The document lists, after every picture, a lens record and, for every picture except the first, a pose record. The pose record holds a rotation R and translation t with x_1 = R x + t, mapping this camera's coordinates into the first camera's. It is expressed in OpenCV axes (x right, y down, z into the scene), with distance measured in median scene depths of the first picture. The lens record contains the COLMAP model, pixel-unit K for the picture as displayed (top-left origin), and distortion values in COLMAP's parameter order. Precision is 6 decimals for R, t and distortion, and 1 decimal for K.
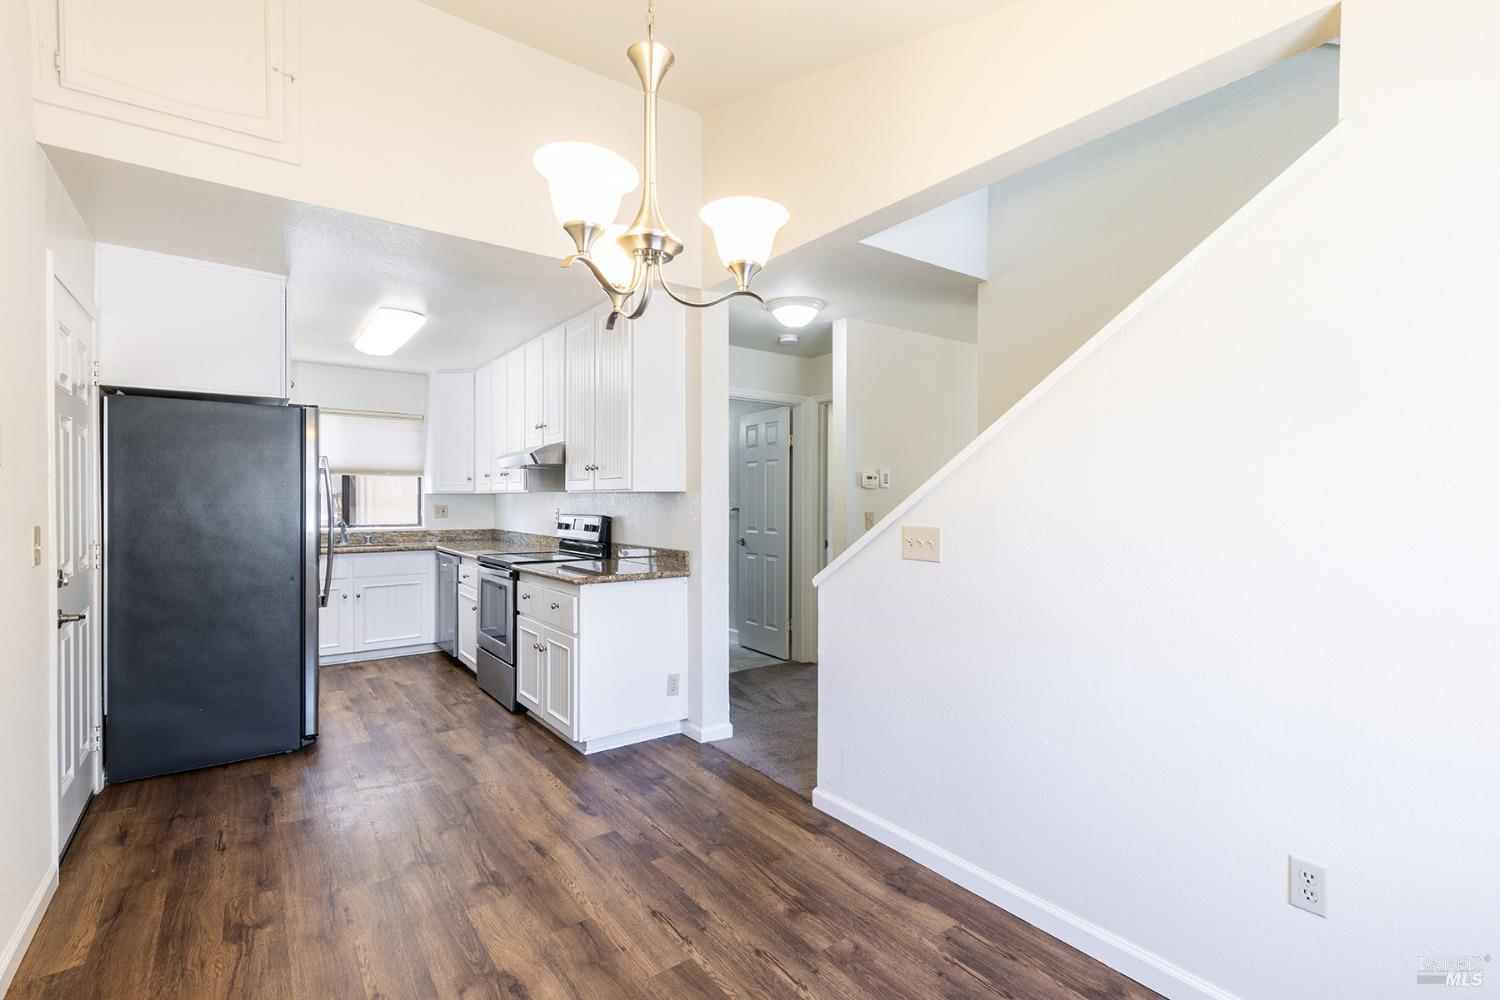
lens RADIAL K [[685.2, 0, 763.7], [0, 685.2, 497.7], [0, 0, 1]] dist [0.008852, -0.000903]
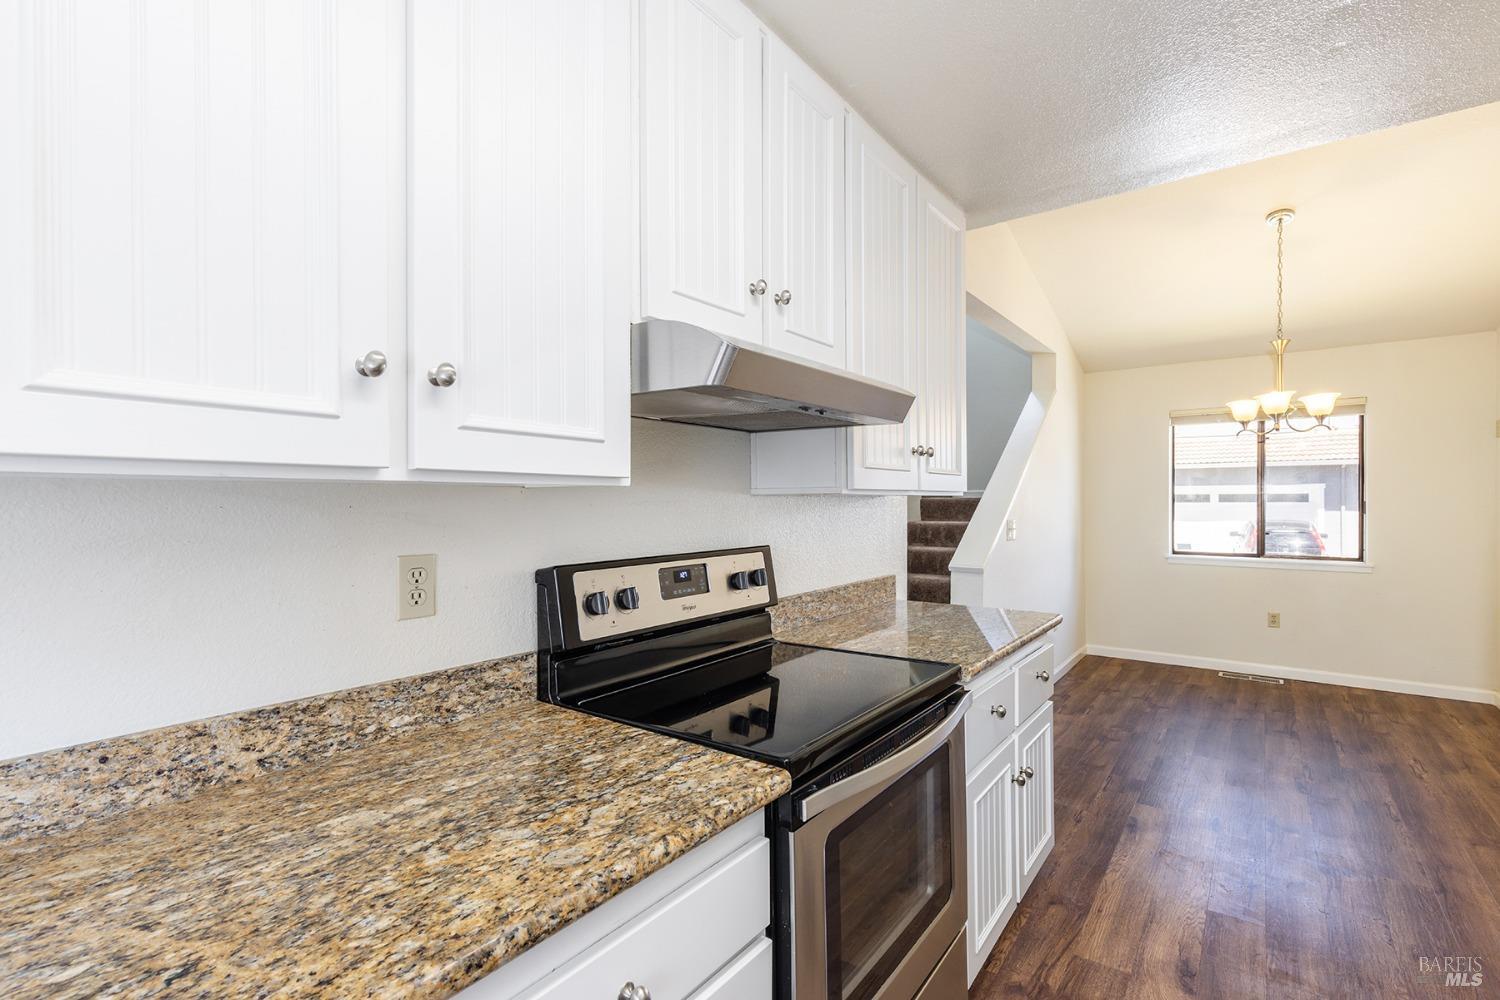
lens RADIAL K [[685.2, 0, 757.7], [0, 685.2, 504.2], [0, 0, 1]] dist [0.008852, -0.000903]
pose [[-0.281049, -0.000184, 0.959693, -0.650843], [0.004705, 0.999988, 0.001570, -0.001990], [-0.959682, 0.004956, -0.281045, 1.110437]]
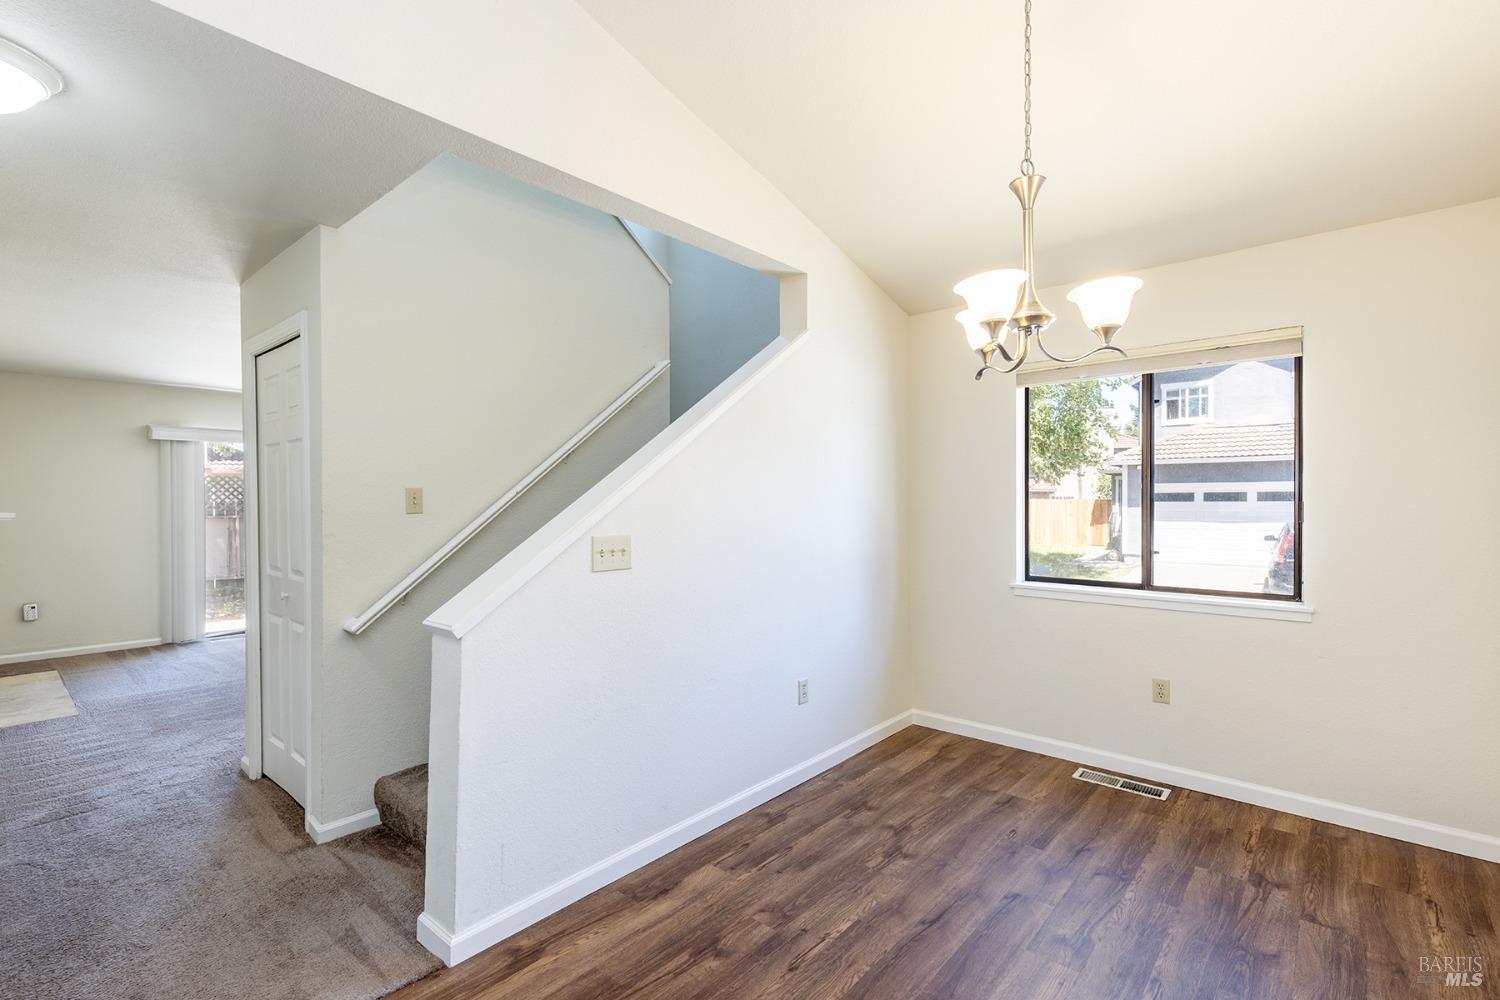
lens RADIAL K [[685.2, 0, 754.8], [0, 685.2, 504.1], [0, 0, 1]] dist [0.008852, -0.000903]
pose [[-0.207476, -0.000160, 0.978240, -0.410542], [0.005892, 0.999982, 0.001413, -0.001055], [-0.978222, 0.006057, -0.207471, 0.538071]]
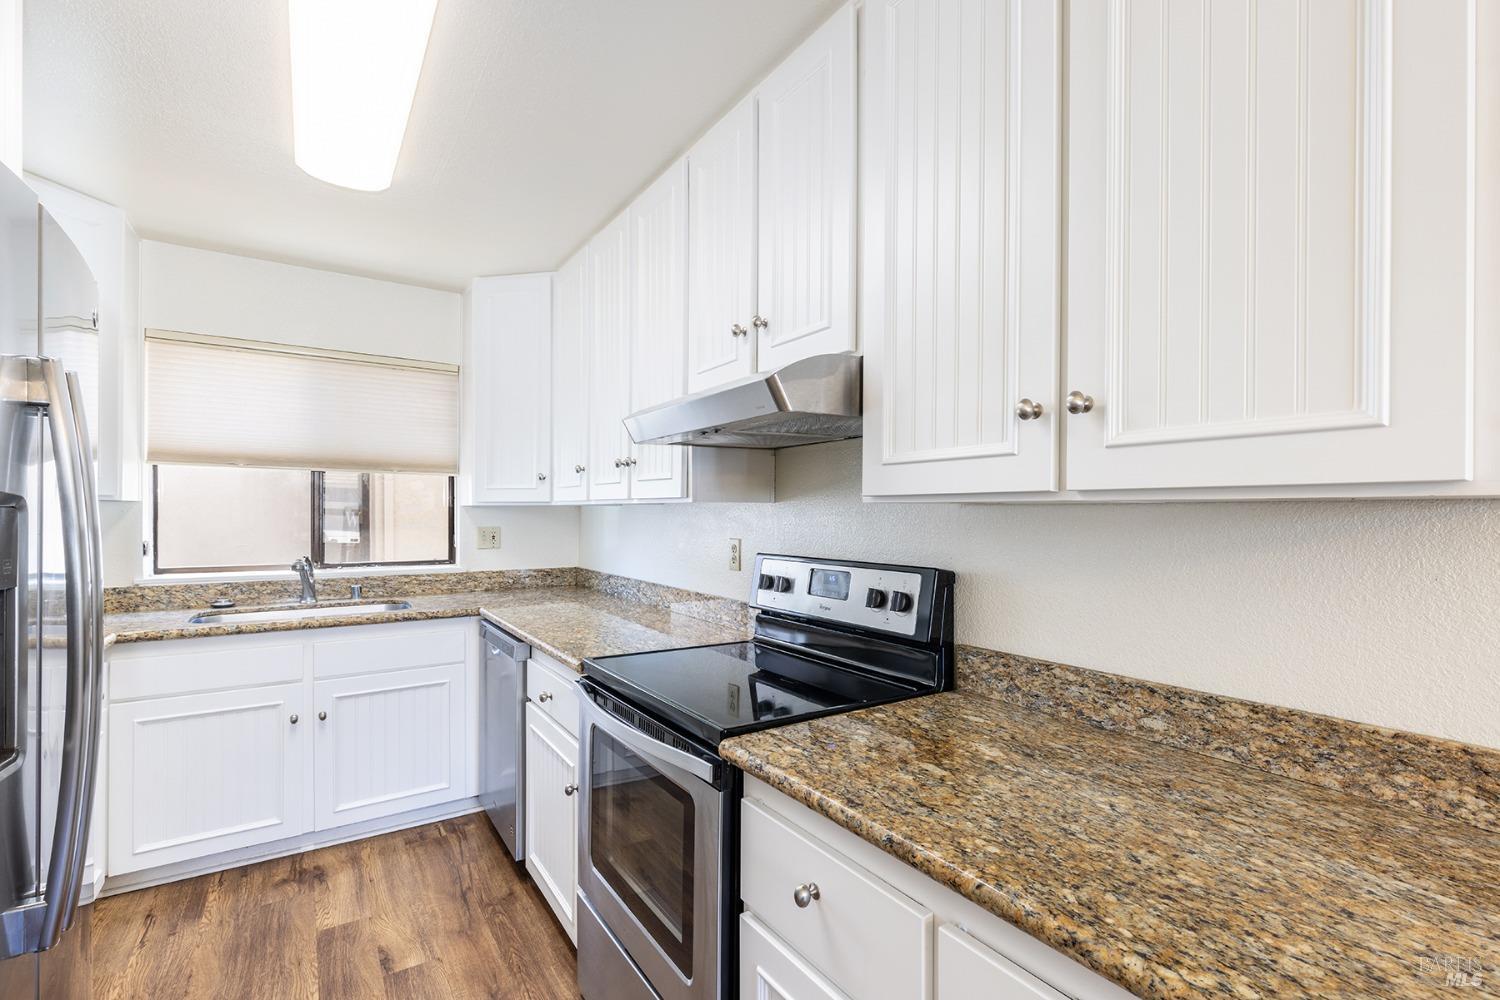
lens RADIAL K [[685.2, 0, 758.6], [0, 685.2, 510.9], [0, 0, 1]] dist [0.008852, -0.000903]
pose [[0.997999, 0.001895, -0.063203, -0.300260], [-0.001862, 0.999998, 0.000574, -0.003292], [0.063204, -0.000455, 0.998001, 0.635496]]
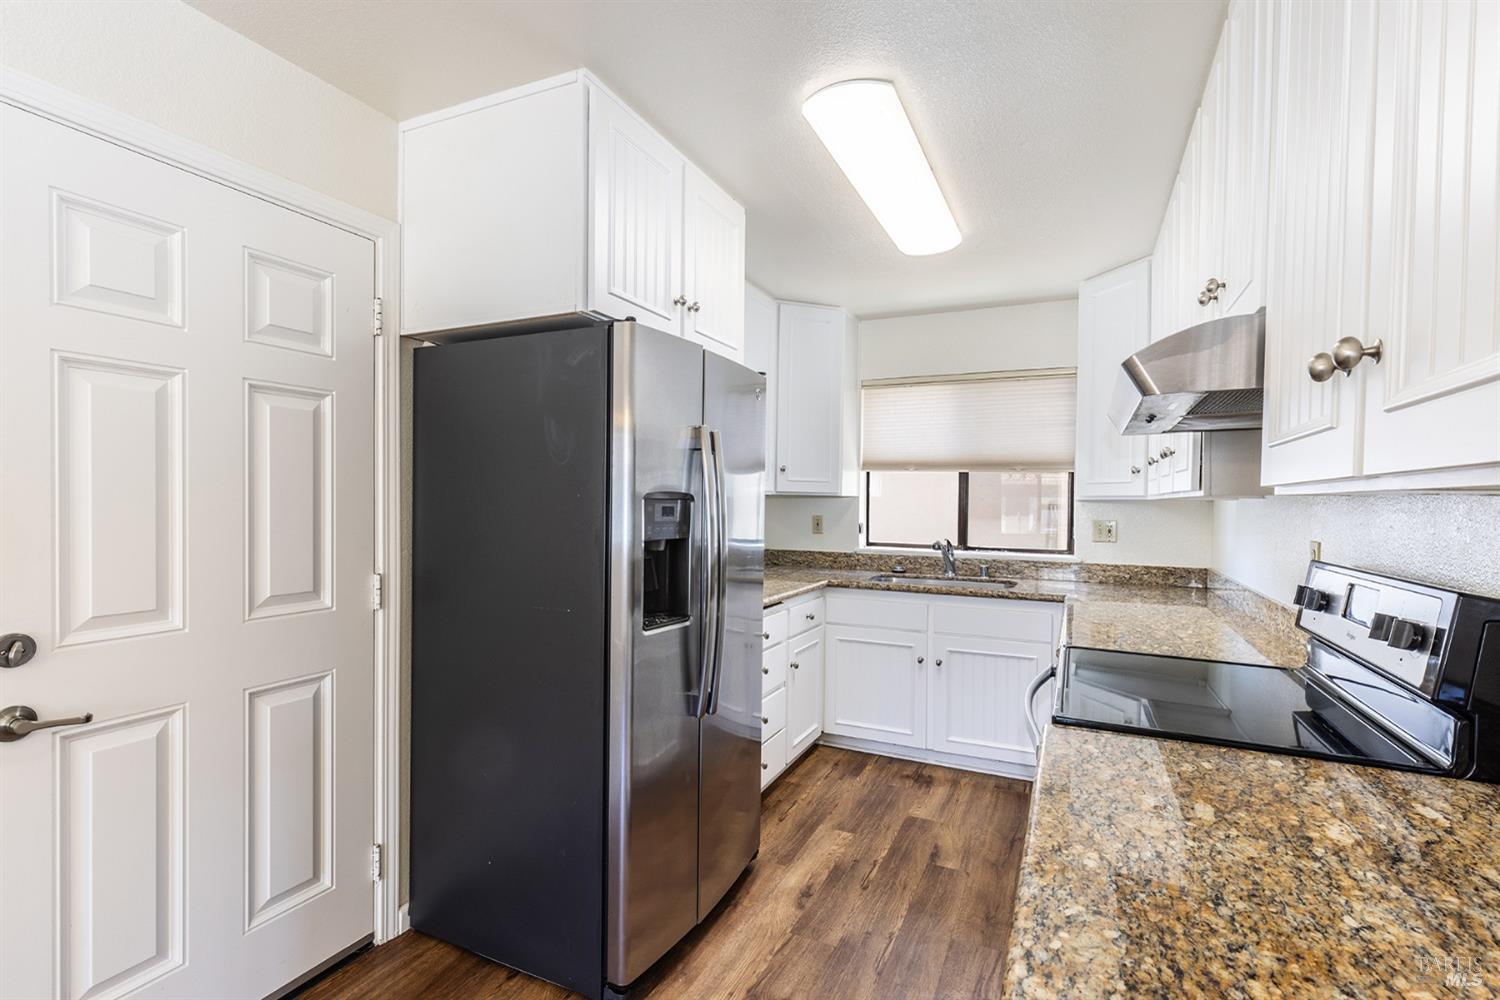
lens RADIAL K [[685.2, 0, 752.4], [0, 685.2, 504.2], [0, 0, 1]] dist [0.008852, -0.000903]
pose [[0.457610, 0.008135, -0.889116, -0.135954], [-0.010131, 0.999941, 0.003935, -0.002335], [0.889095, 0.007207, 0.457666, 0.668301]]
